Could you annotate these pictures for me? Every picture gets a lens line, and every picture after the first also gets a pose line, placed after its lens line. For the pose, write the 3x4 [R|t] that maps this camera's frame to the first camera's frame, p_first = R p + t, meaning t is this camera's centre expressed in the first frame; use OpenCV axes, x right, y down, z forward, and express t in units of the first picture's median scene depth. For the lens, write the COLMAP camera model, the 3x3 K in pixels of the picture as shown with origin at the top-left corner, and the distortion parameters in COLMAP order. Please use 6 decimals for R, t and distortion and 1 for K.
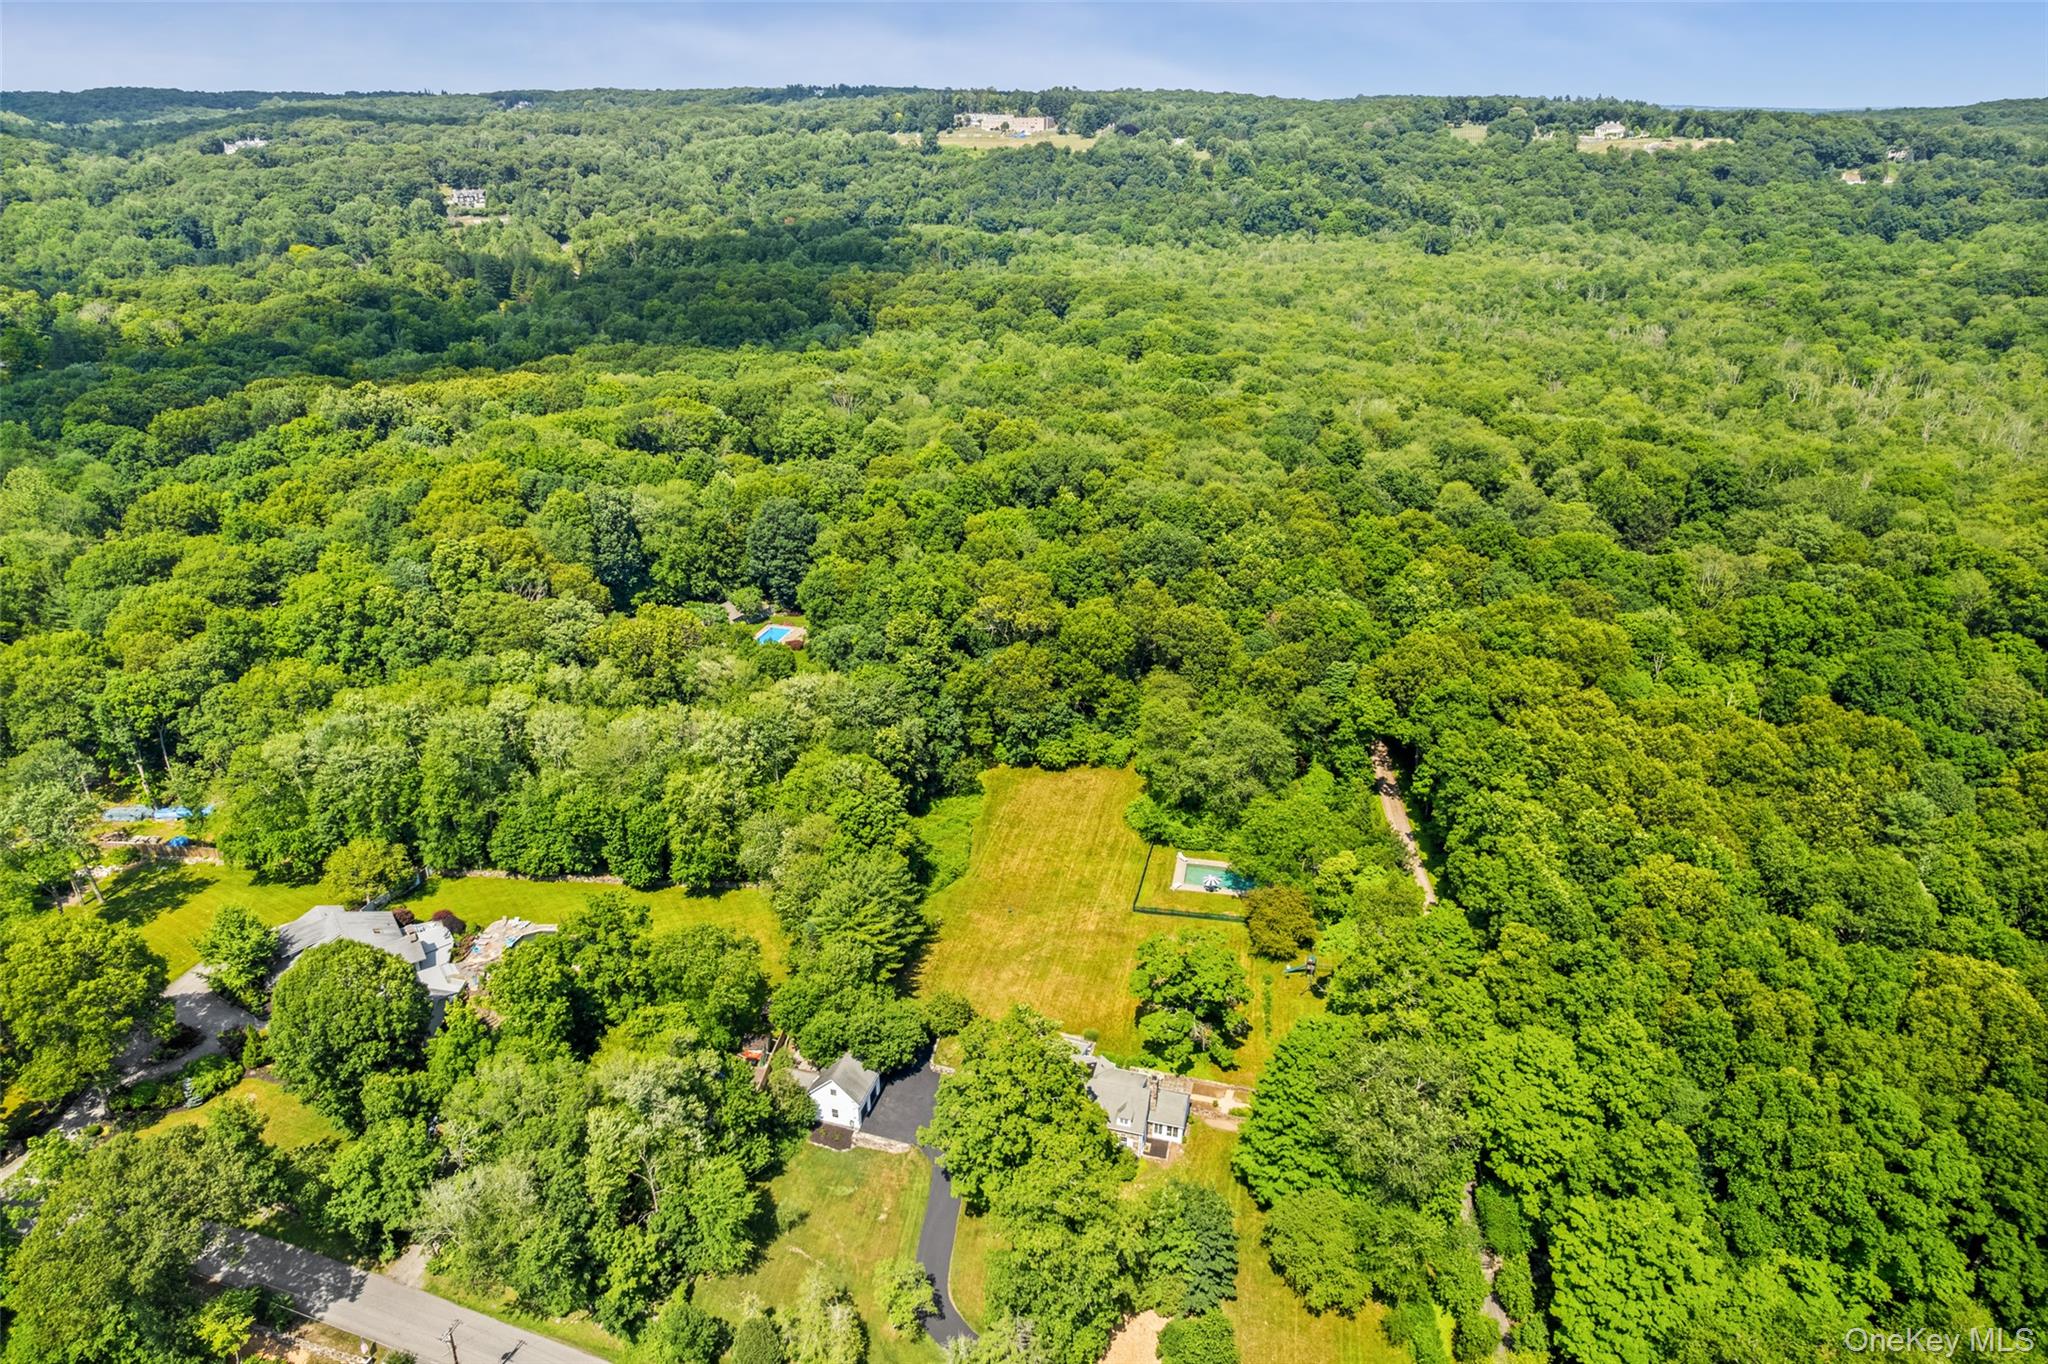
lens RADIAL K [[1310.6, 0, 1018.8], [0, 1310.6, 675.5], [0, 0, 1]] dist [-0.079453, 0.075797]
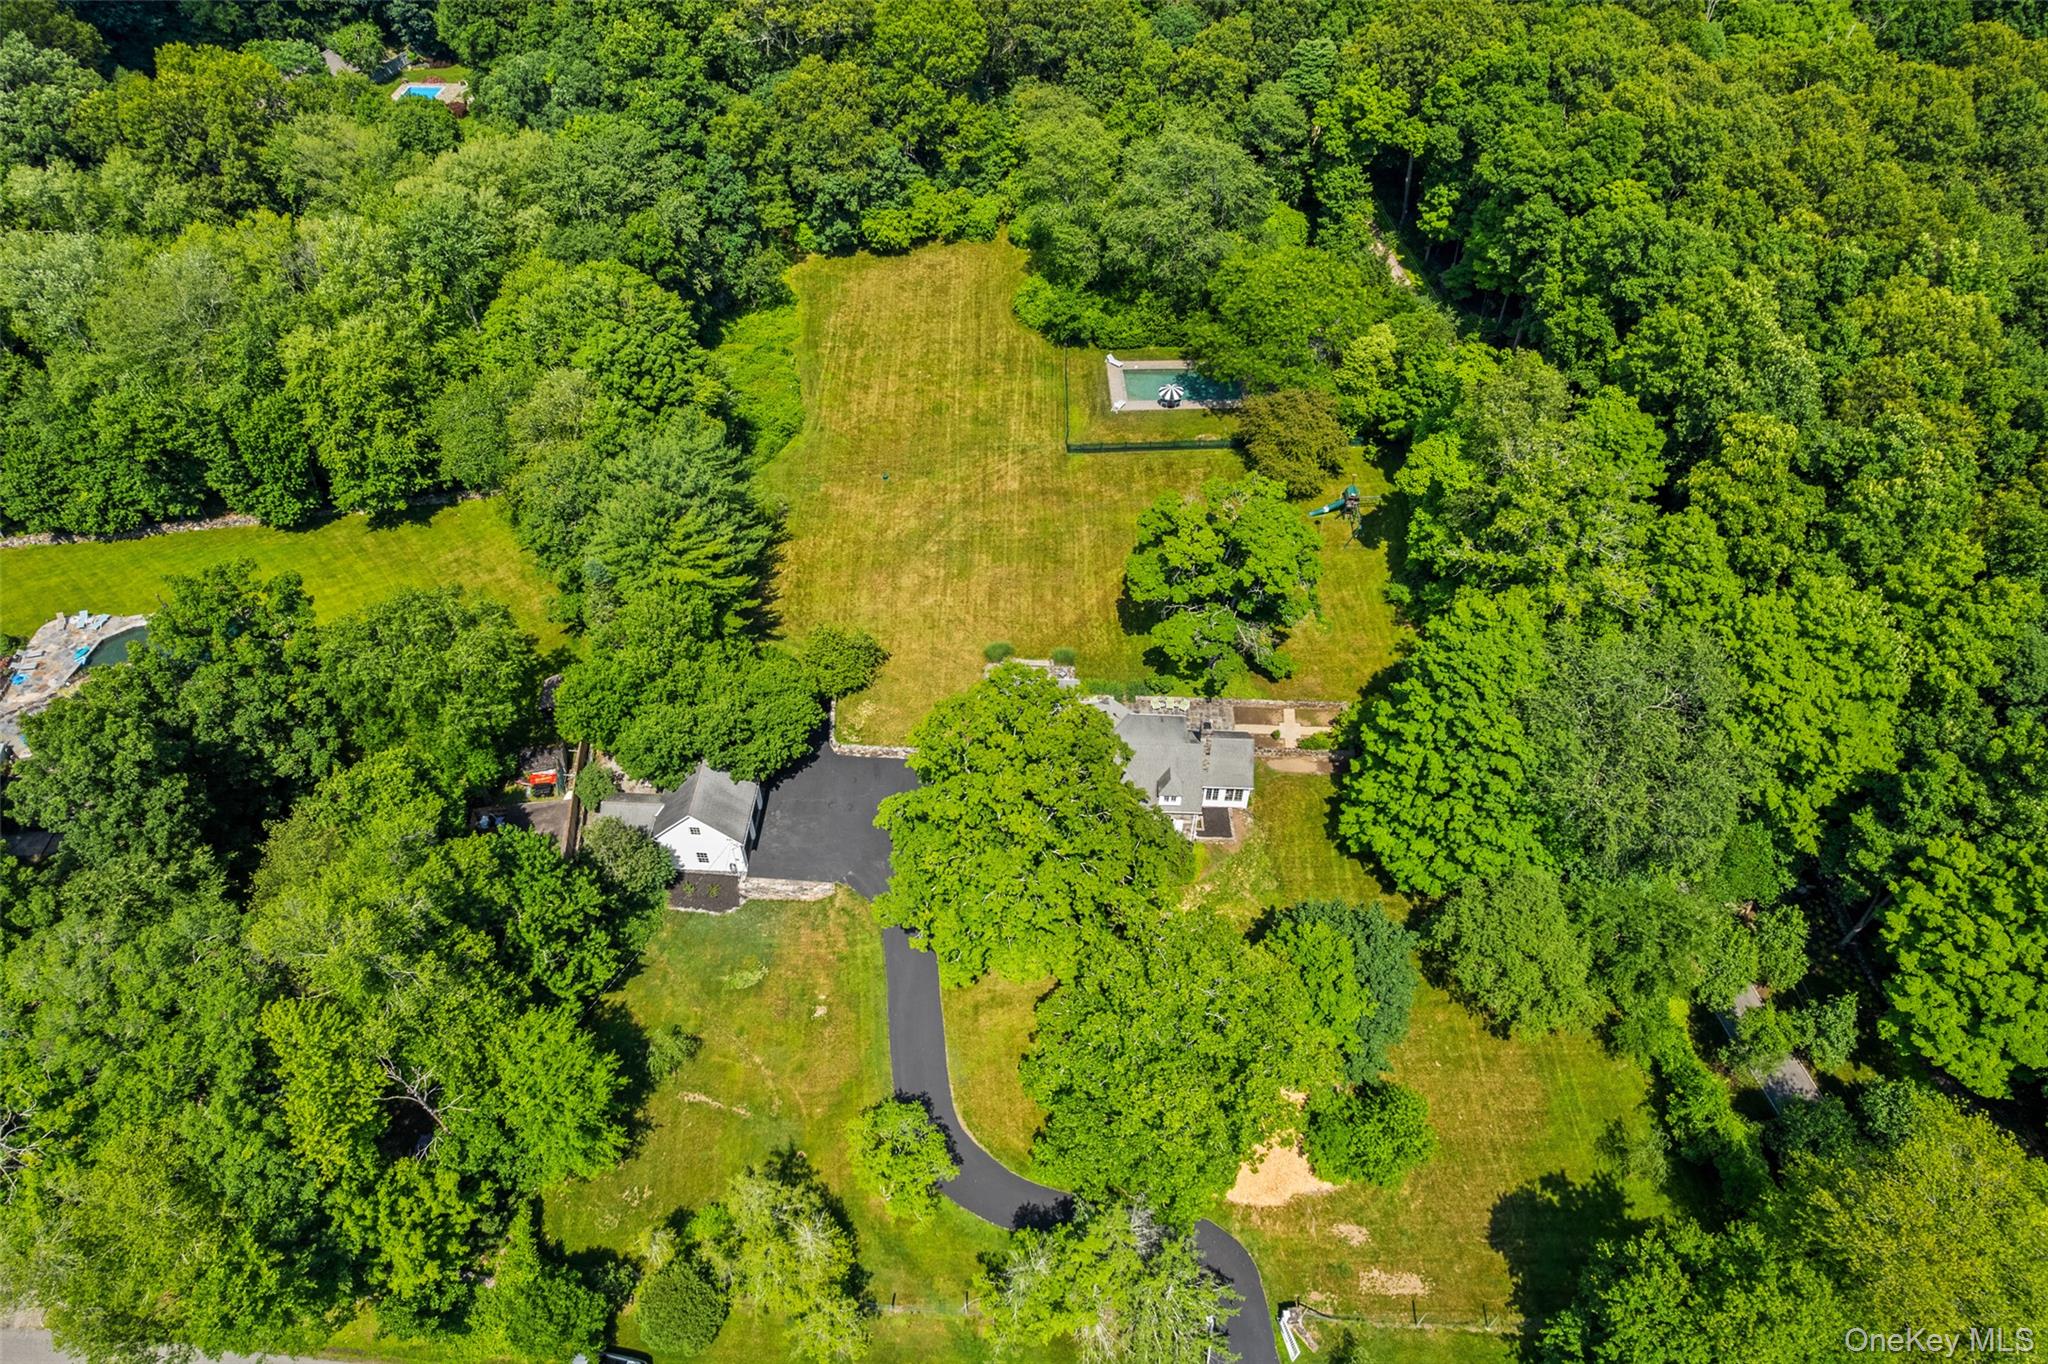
lens RADIAL K [[1310.6, 0, 1018.8], [0, 1310.6, 675.5], [0, 0, 1]] dist [-0.079453, 0.075797]
pose [[0.972424, -0.166514, 0.163291, -0.064474], [0.094242, 0.921011, 0.377964, 0.028498], [-0.213329, -0.352153, 0.911306, 0.340087]]
